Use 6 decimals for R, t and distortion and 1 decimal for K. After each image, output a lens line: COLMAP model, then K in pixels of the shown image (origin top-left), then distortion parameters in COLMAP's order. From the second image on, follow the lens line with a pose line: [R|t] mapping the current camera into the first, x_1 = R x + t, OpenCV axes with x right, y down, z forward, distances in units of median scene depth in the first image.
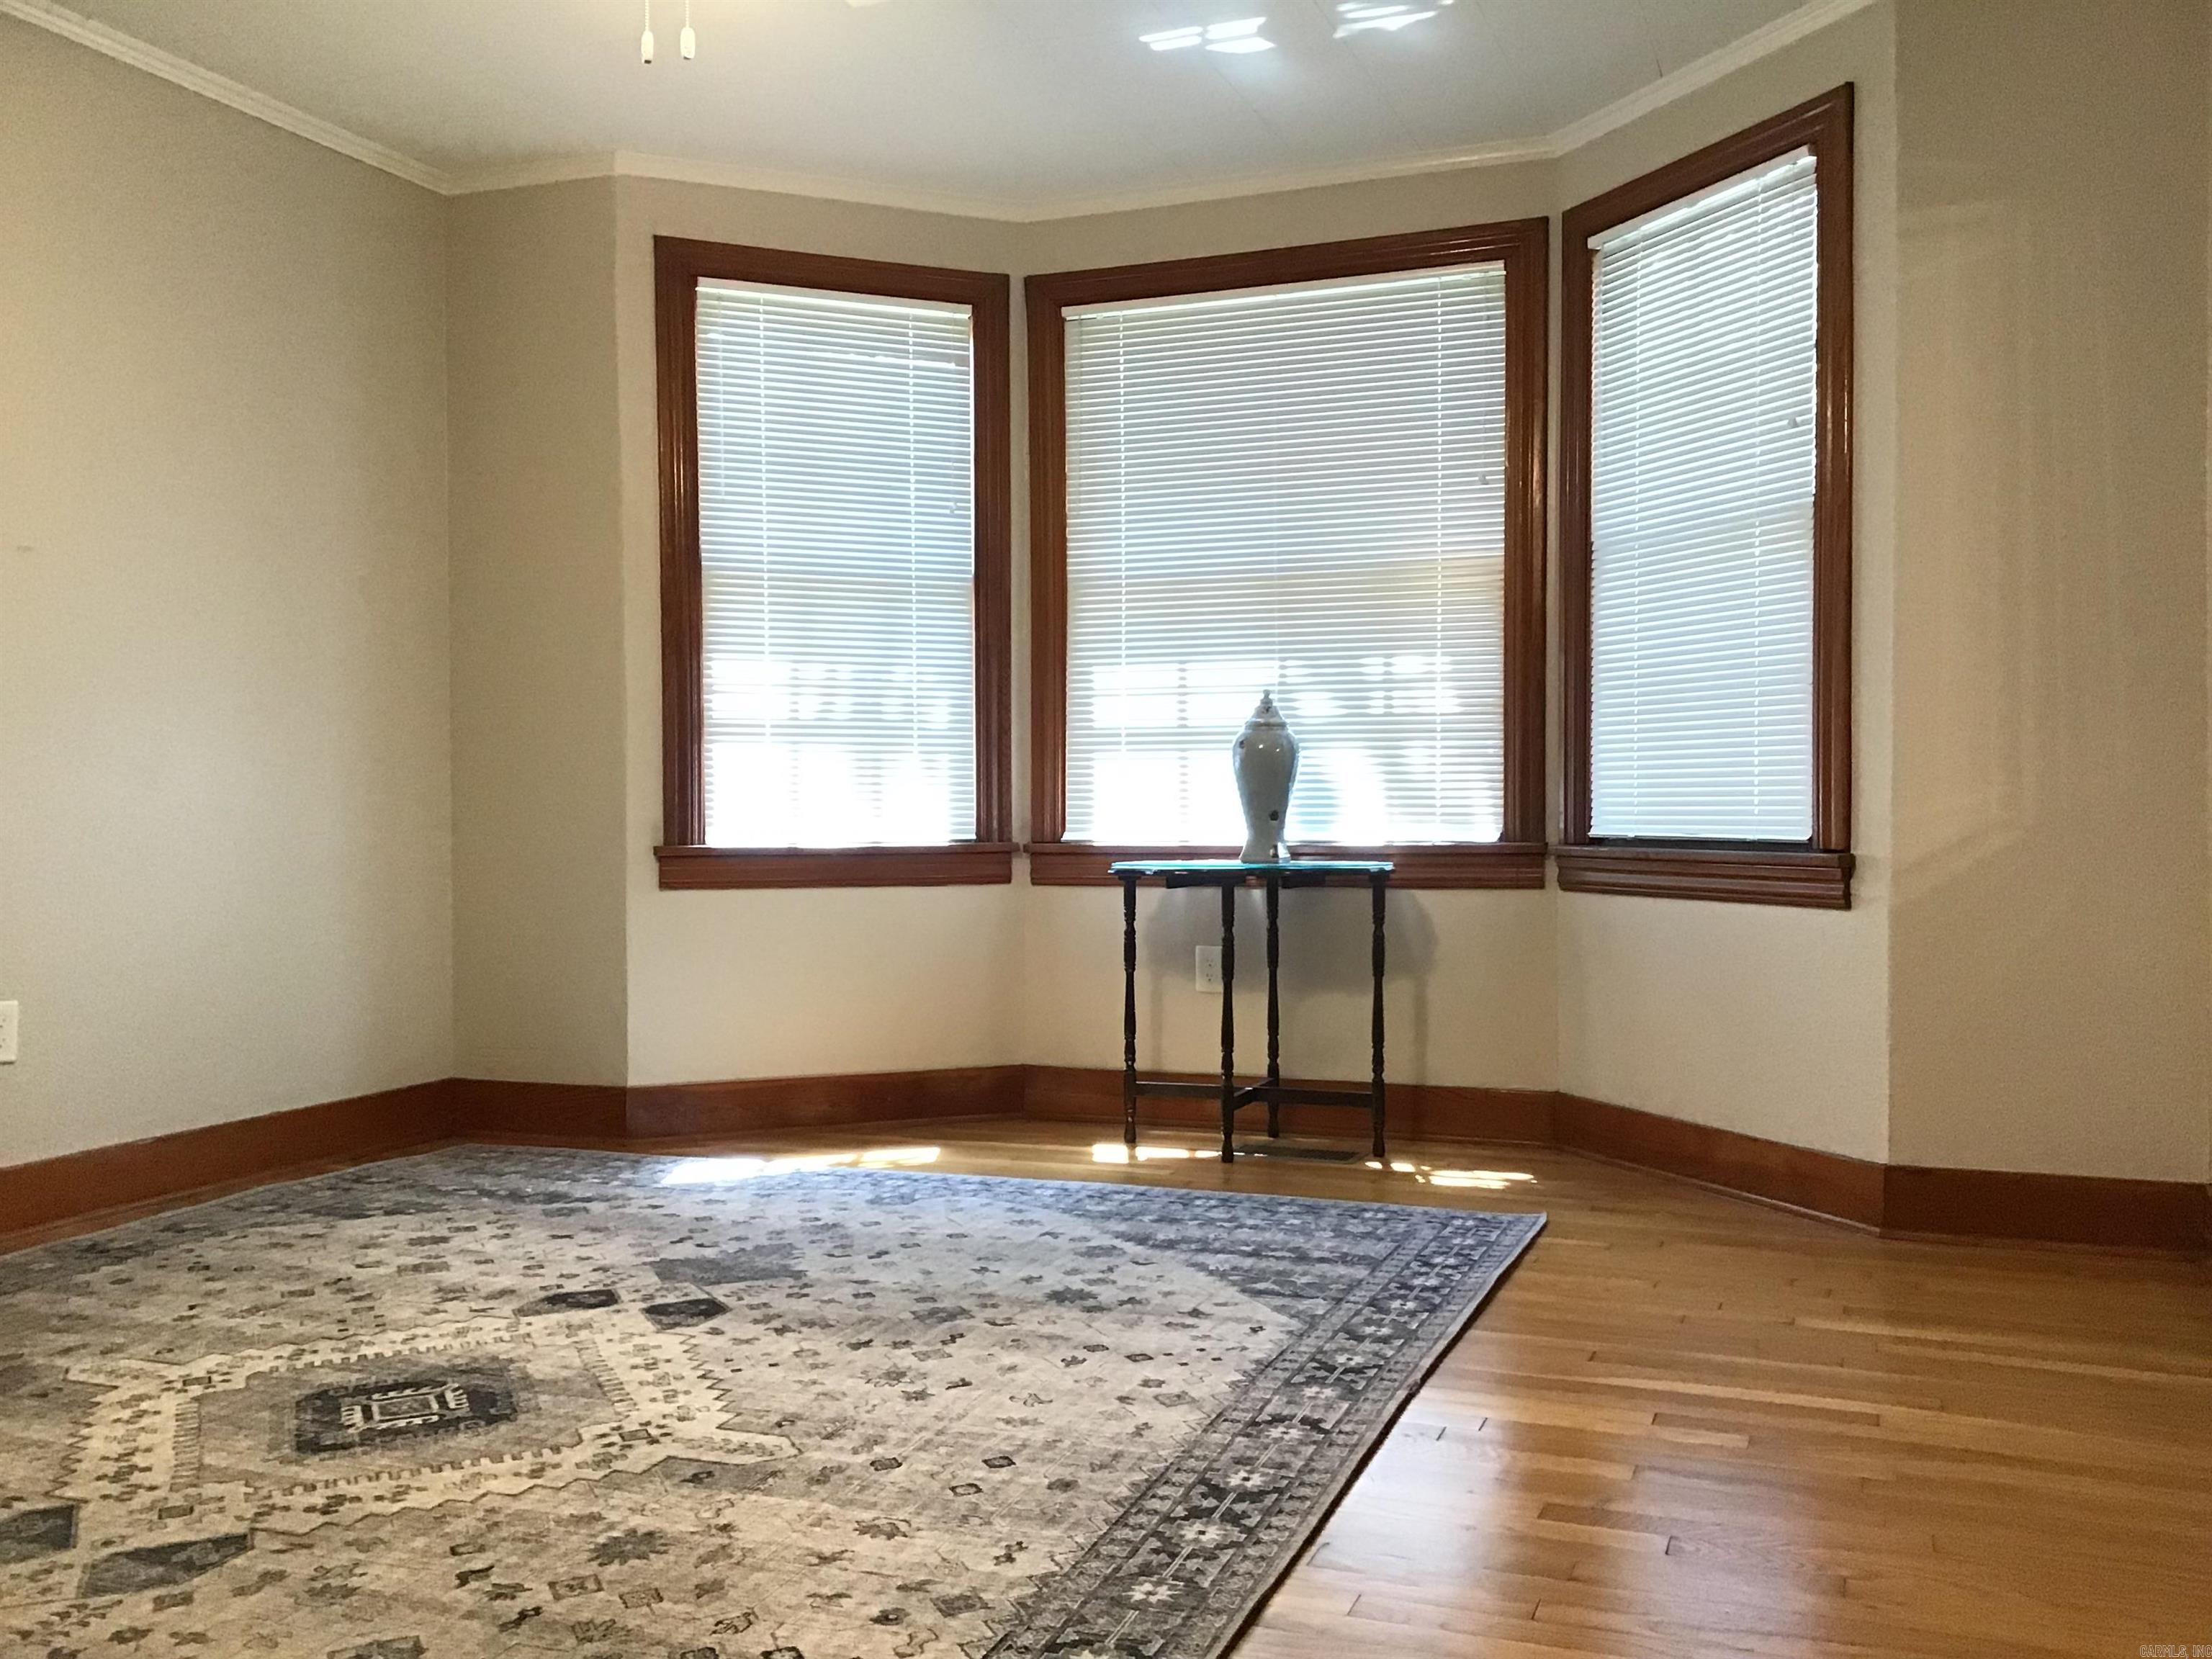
lens RADIAL K [[1996.7, 0, 1120.2], [0, 1996.7, 821.0], [0, 0, 1]] dist [0.113063, -0.180941]
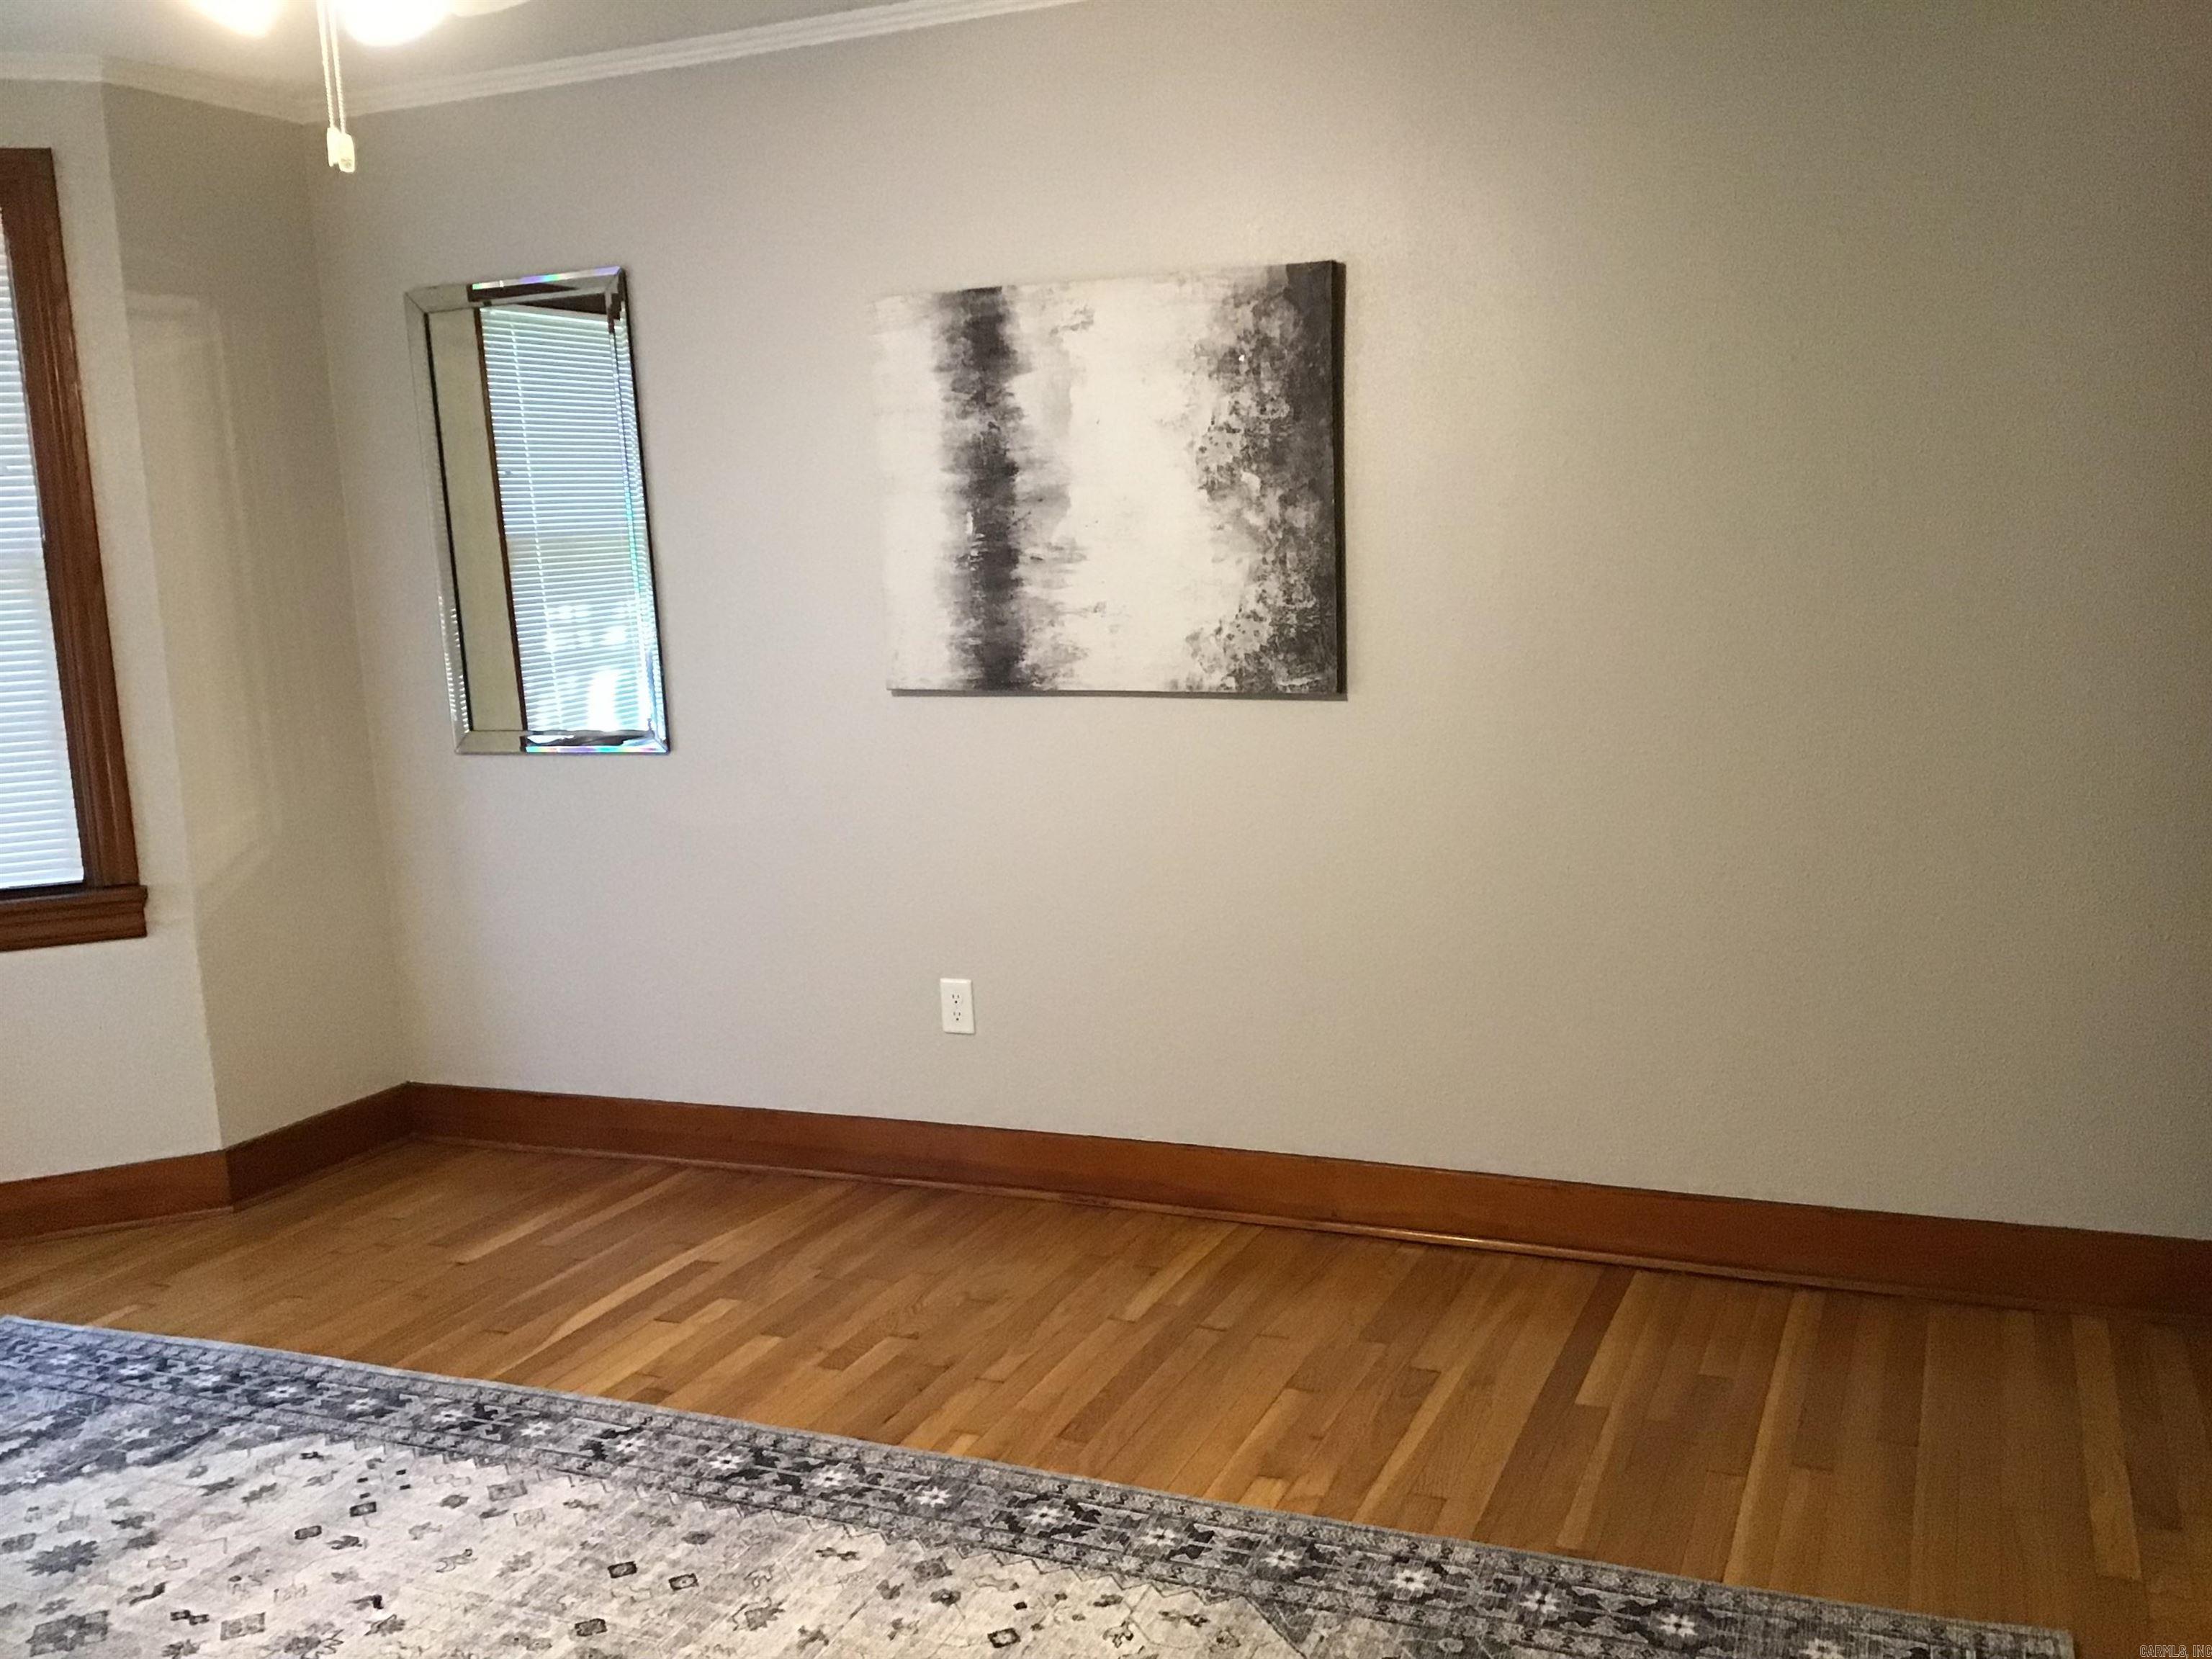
lens RADIAL K [[1996.7, 0, 1127.1], [0, 1996.7, 832.1], [0, 0, 1]] dist [0.113063, -0.180941]
pose [[0.030452, -0.146383, 0.988759, -1.103501], [0.057785, 0.987821, 0.144464, -0.220864], [-0.997865, 0.052736, 0.038540, 0.689795]]
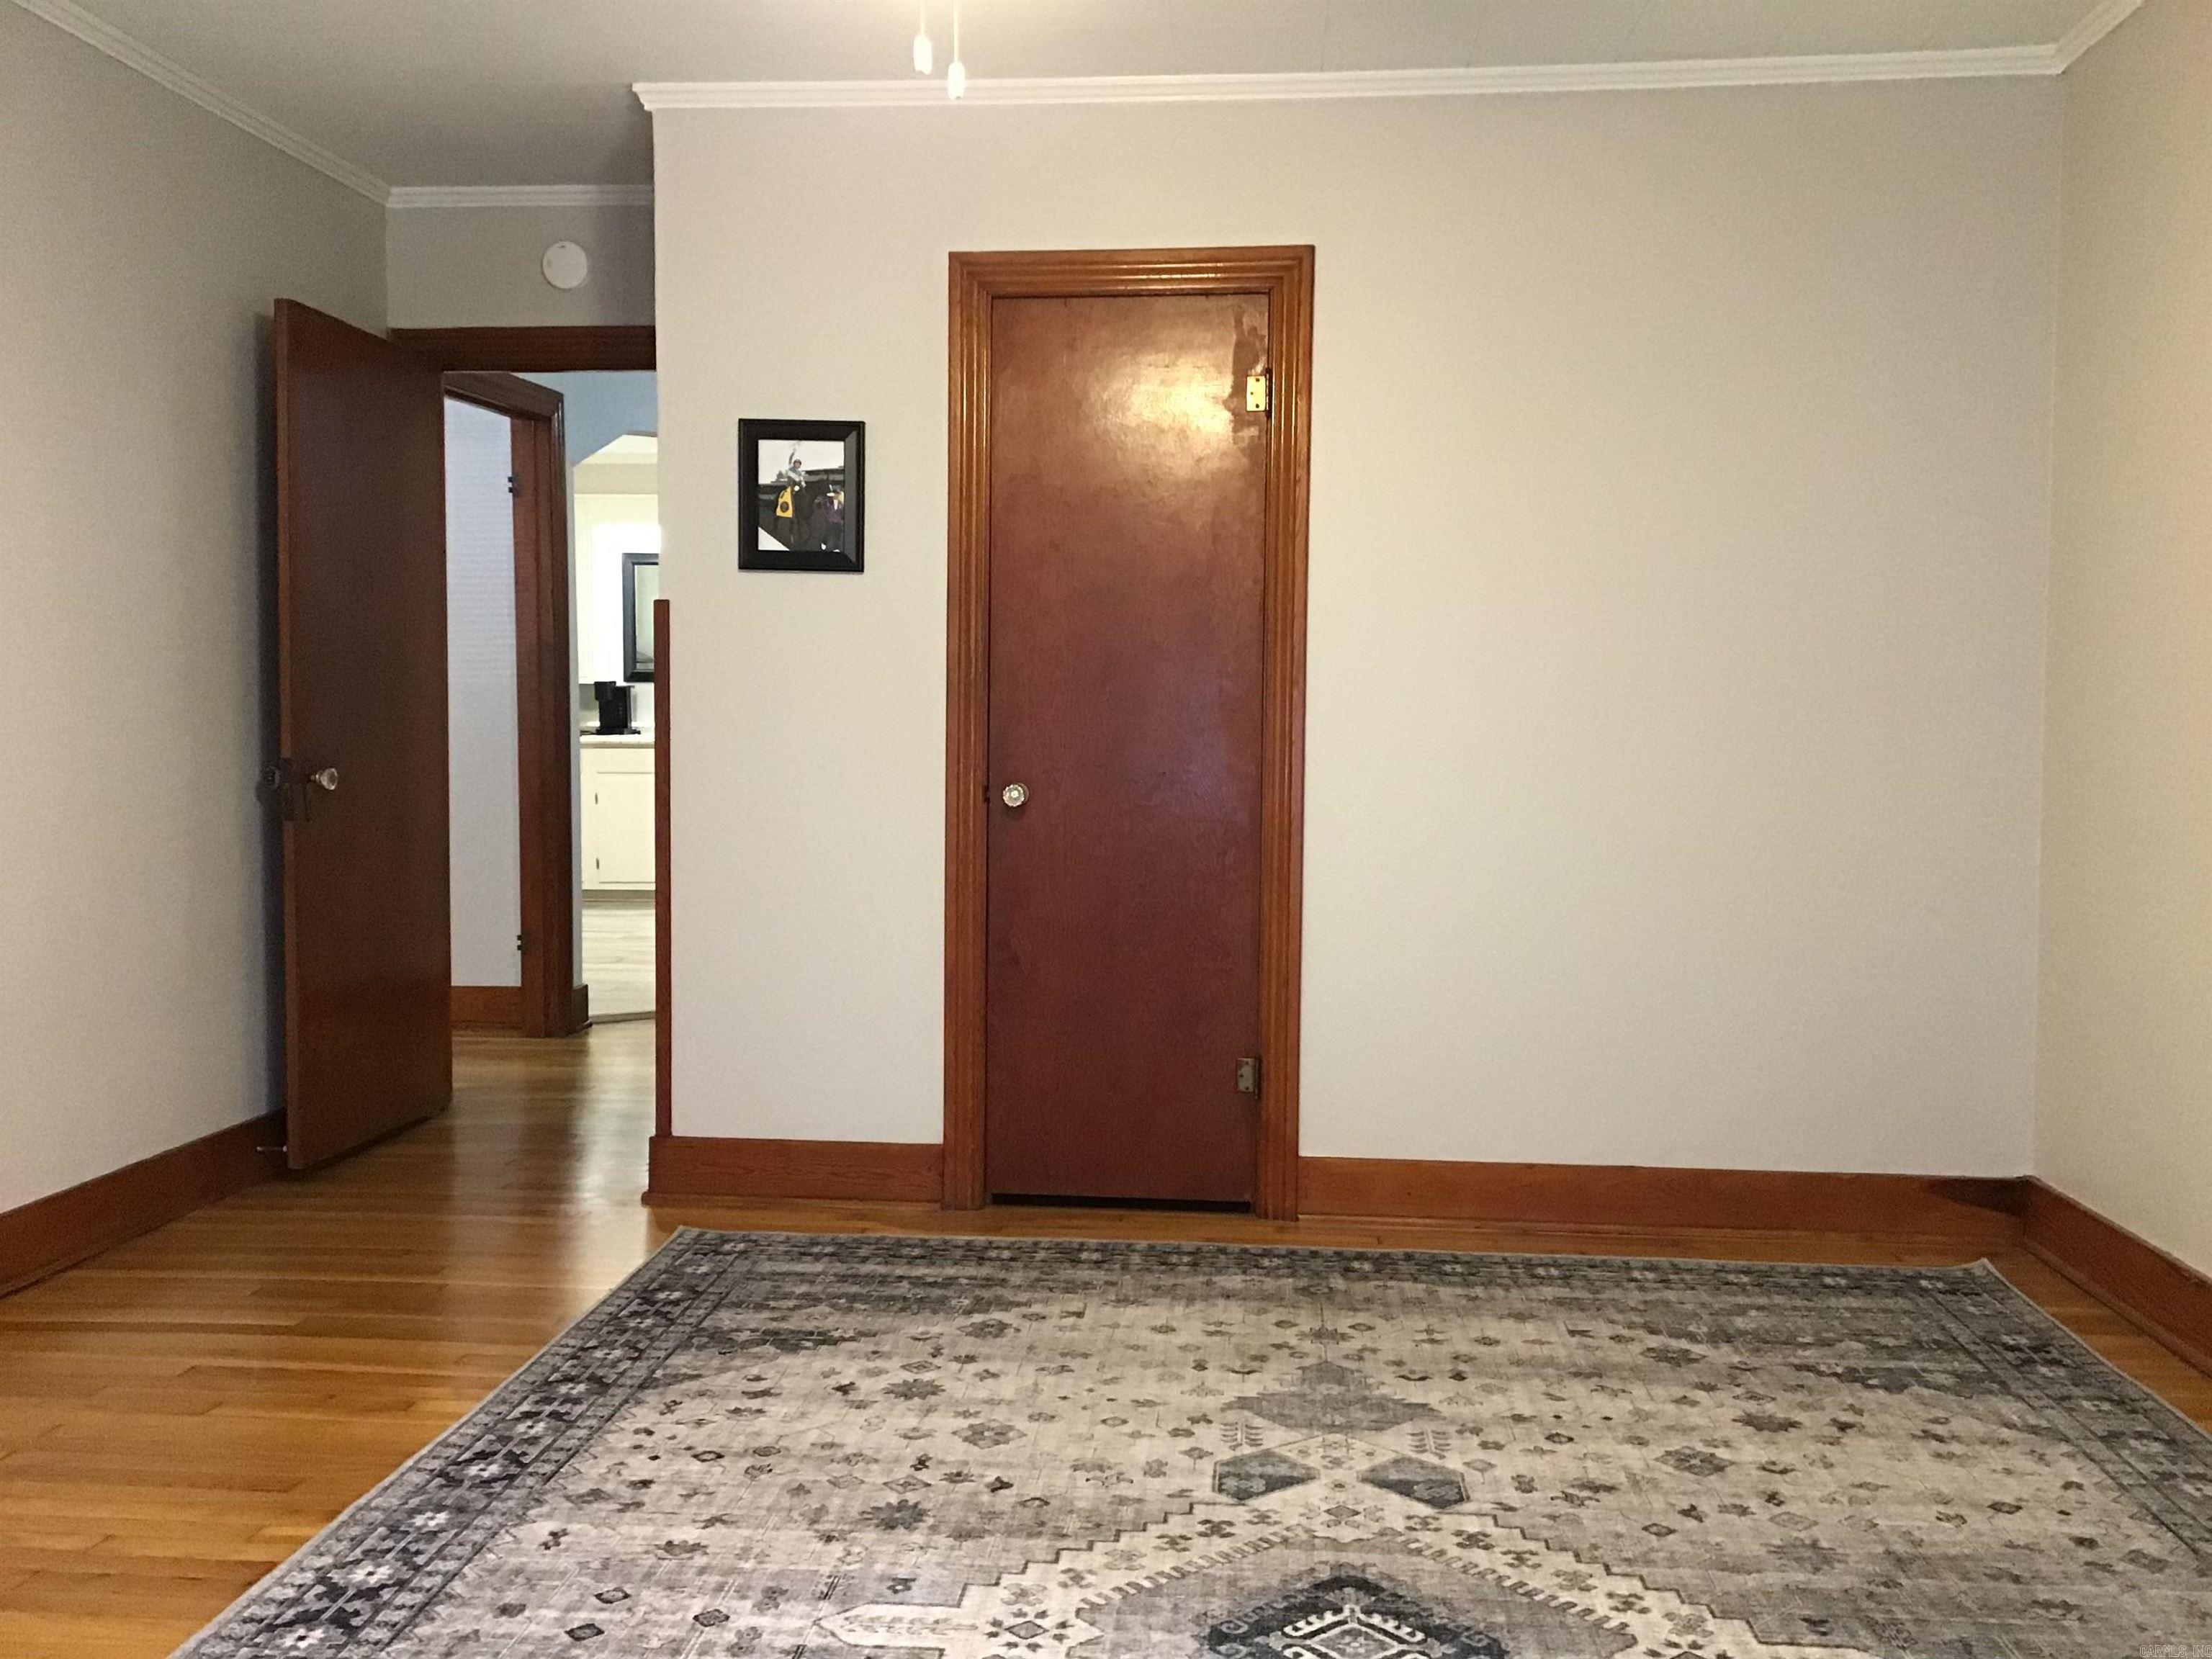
lens RADIAL K [[1996.7, 0, 1109.4], [0, 1996.7, 831.8], [0, 0, 1]] dist [0.113063, -0.180941]
pose [[-0.961498, 0.017949, -0.274226, -0.044678], [-0.001683, 0.997462, 0.071187, -0.109380], [0.274807, 0.068908, -0.959027, 1.977757]]
